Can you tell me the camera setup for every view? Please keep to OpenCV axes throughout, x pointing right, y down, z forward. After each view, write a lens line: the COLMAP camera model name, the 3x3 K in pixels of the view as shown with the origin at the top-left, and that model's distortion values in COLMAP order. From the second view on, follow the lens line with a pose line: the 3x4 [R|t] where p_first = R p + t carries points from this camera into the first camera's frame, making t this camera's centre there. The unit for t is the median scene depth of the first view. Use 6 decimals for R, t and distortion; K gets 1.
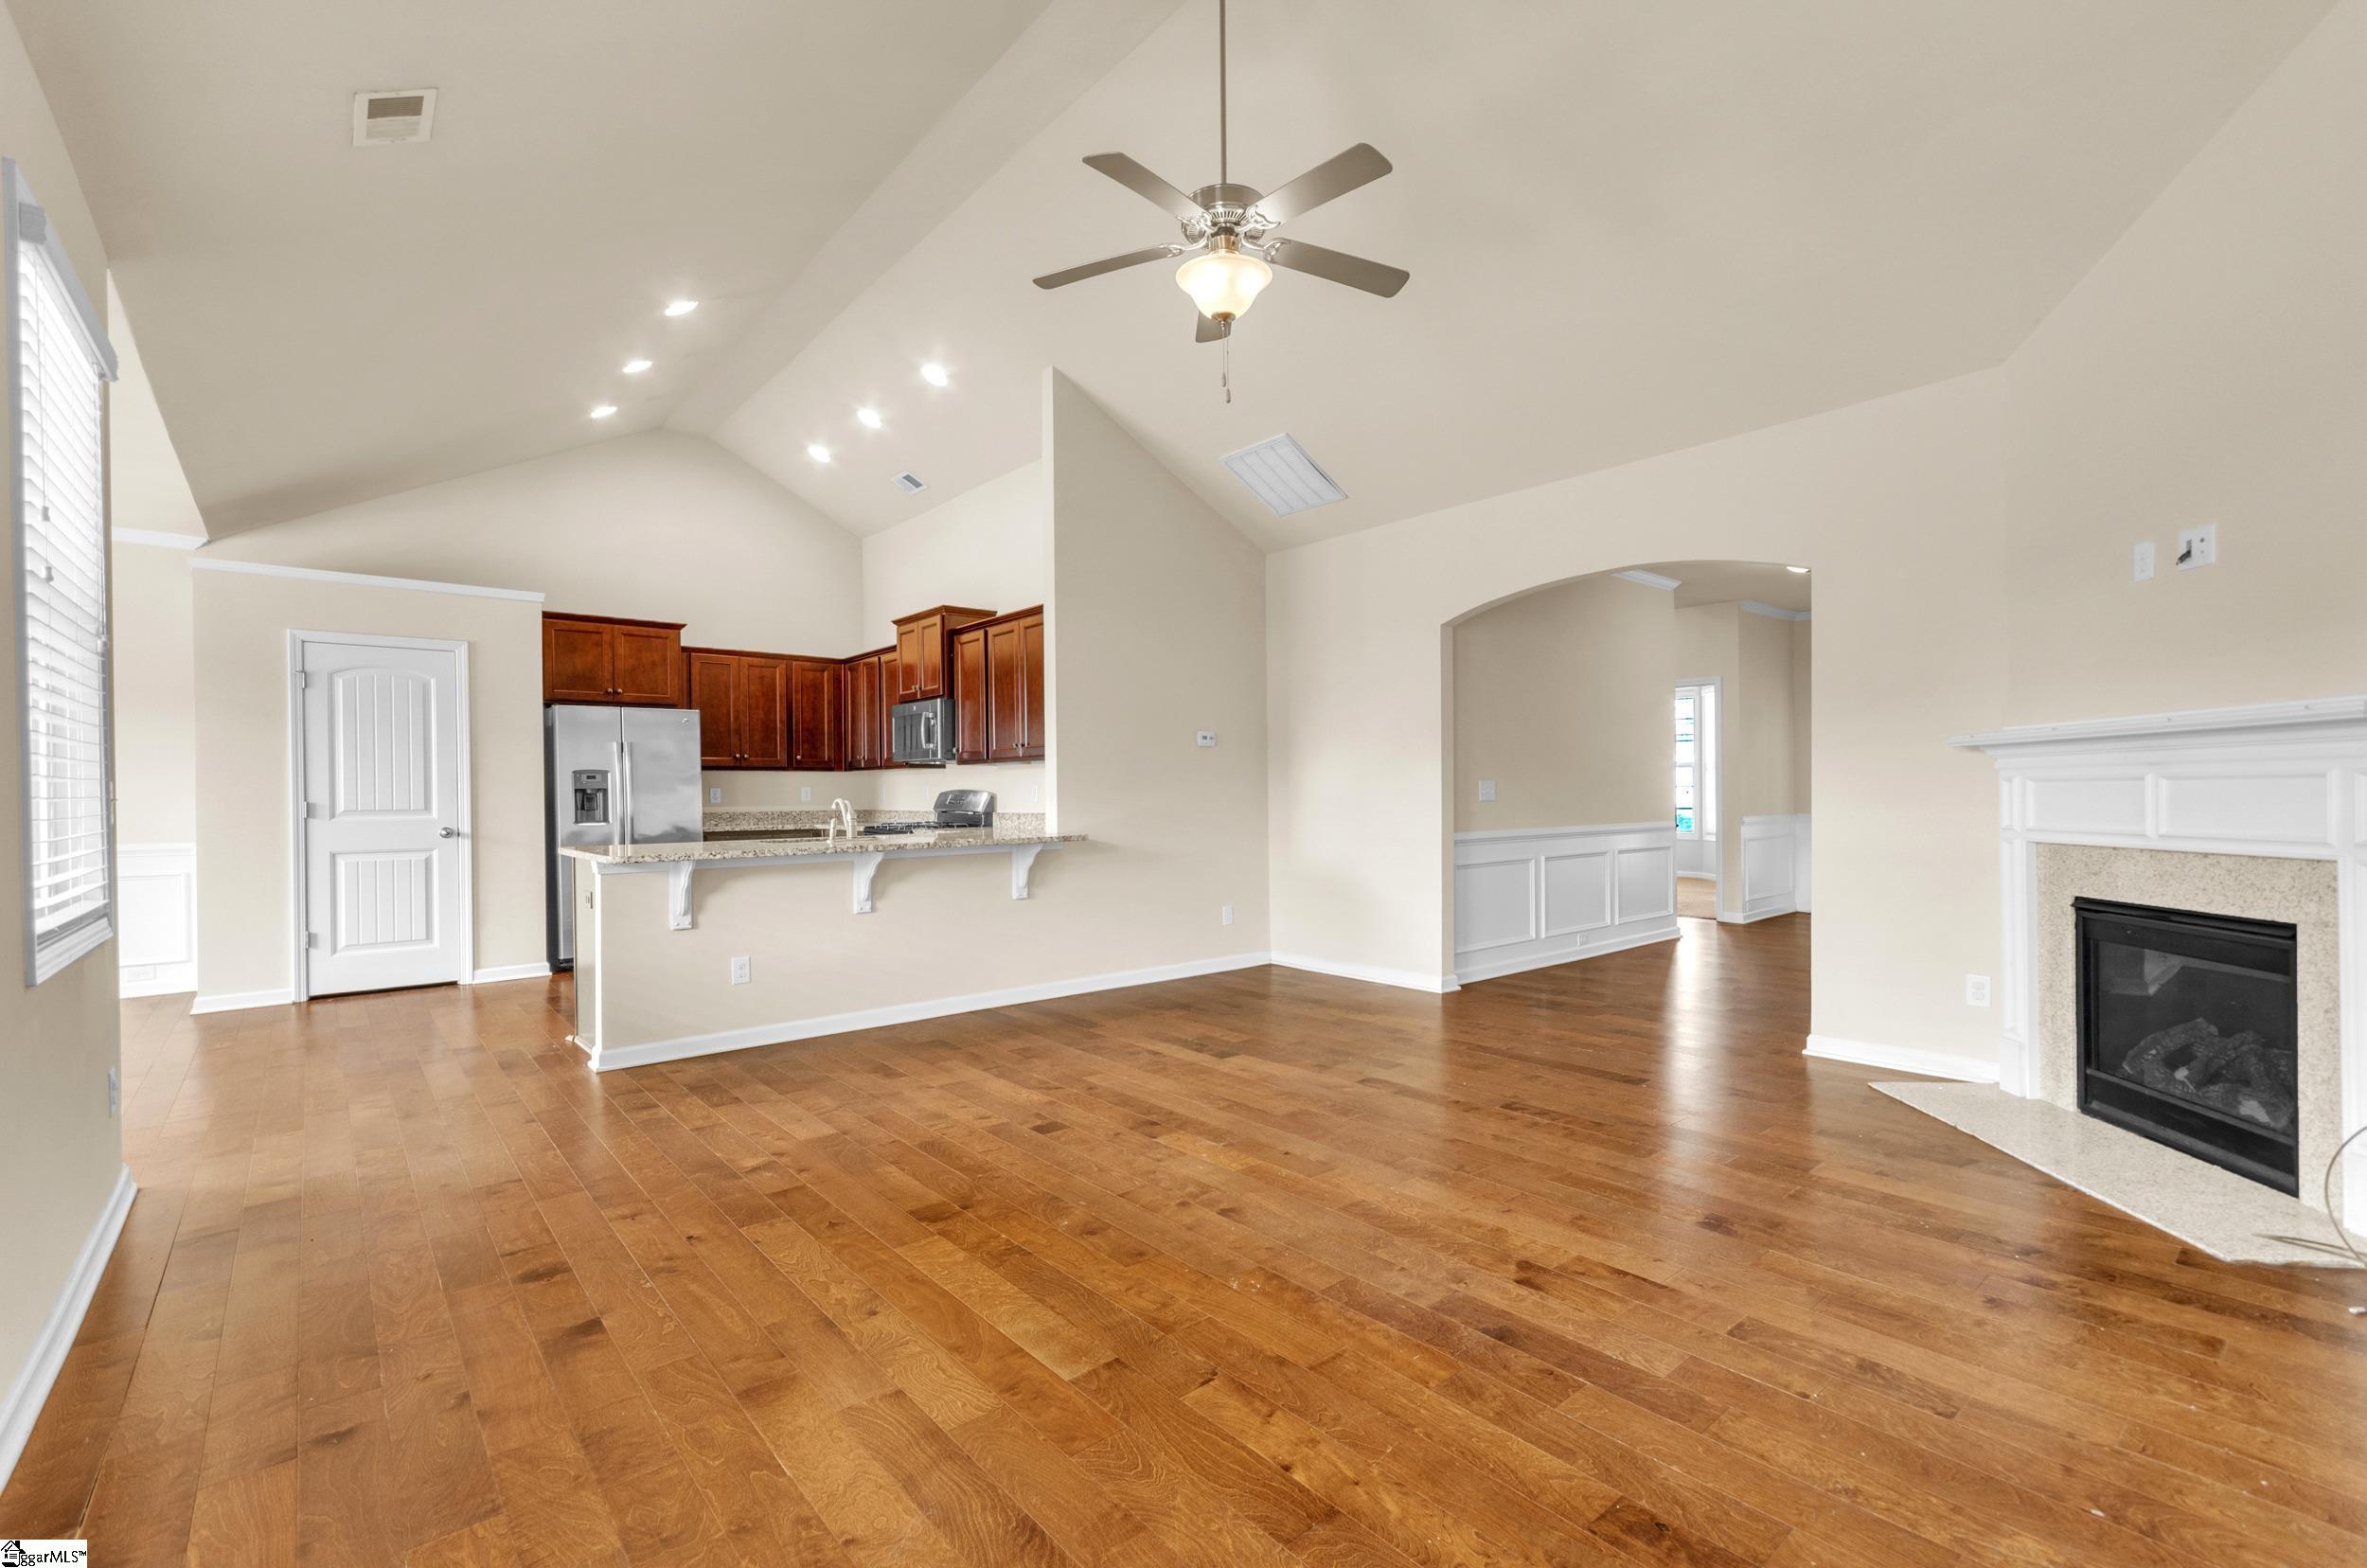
lens RADIAL K [[1034.7, 0, 1187.1], [0, 1034.7, 790.5], [0, 0, 1]] dist [-0.001771, -0.000093]
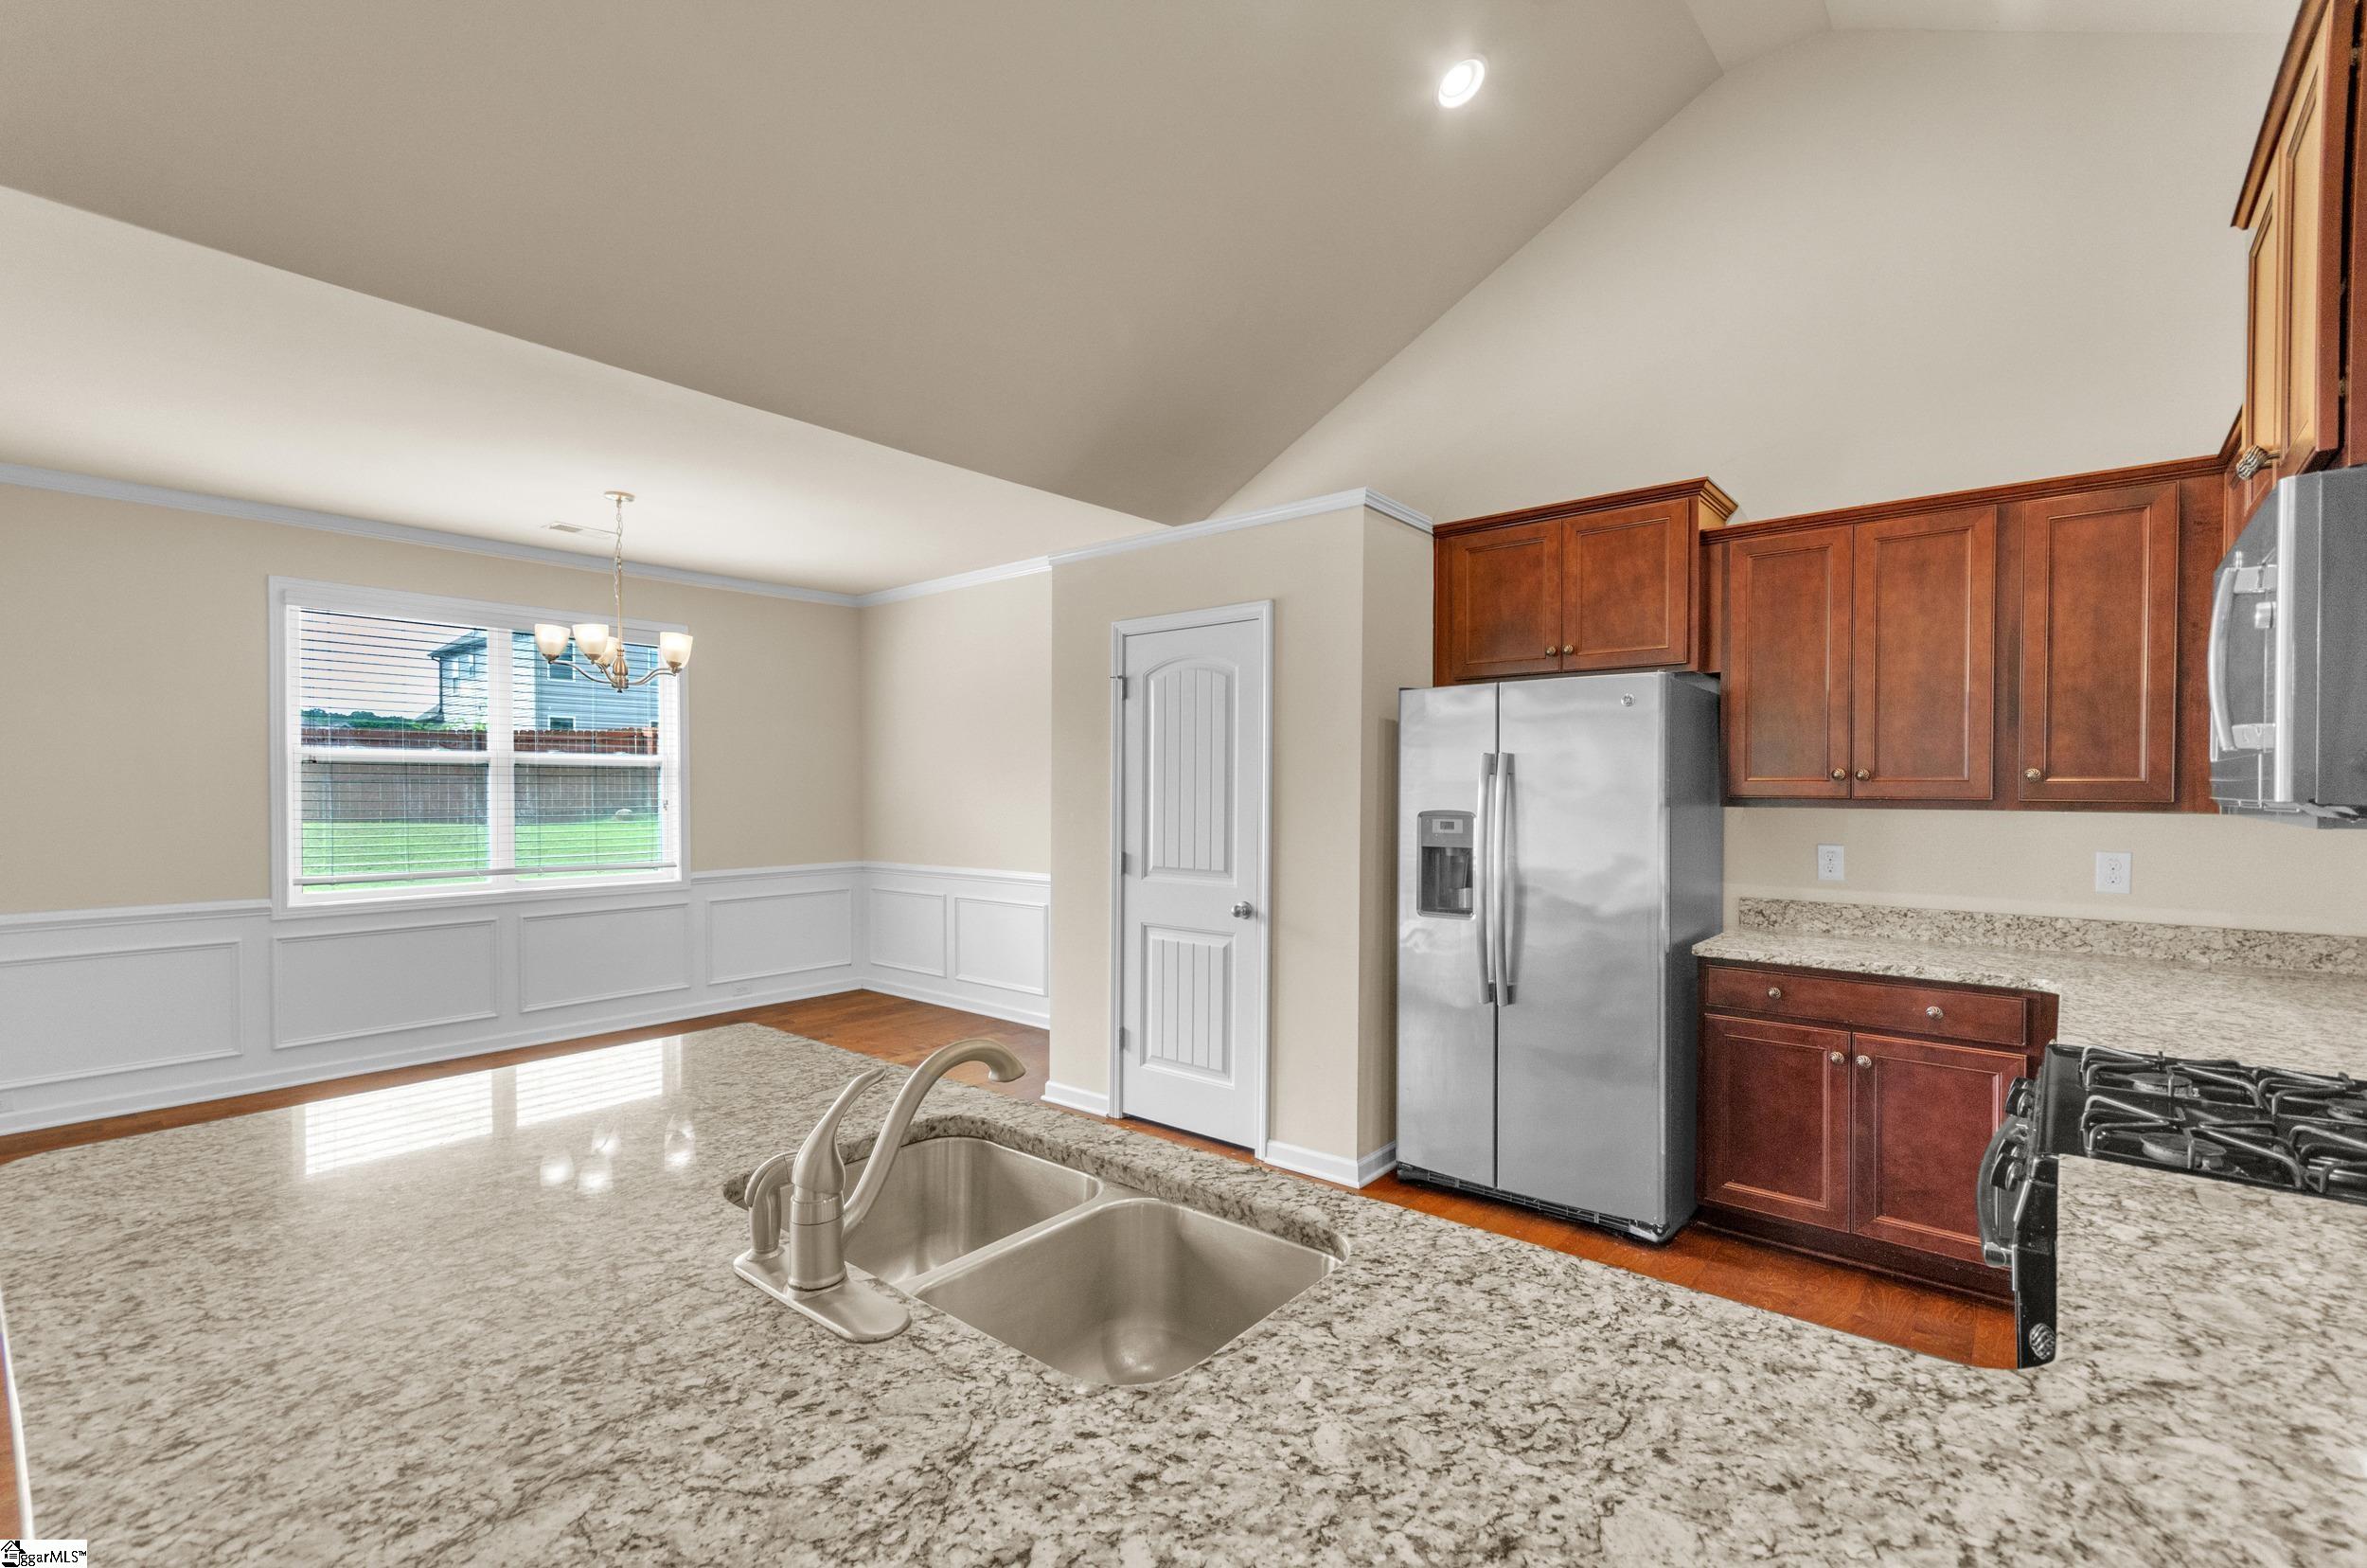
lens RADIAL K [[1034.7, 0, 1185.6], [0, 1034.7, 792.5], [0, 0, 1]] dist [-0.001771, -0.000093]
pose [[0.178917, 0.015967, -0.983735, -0.105231], [0.000922, 0.999865, 0.016397, -0.040934], [0.983864, -0.003841, 0.178879, 0.852887]]
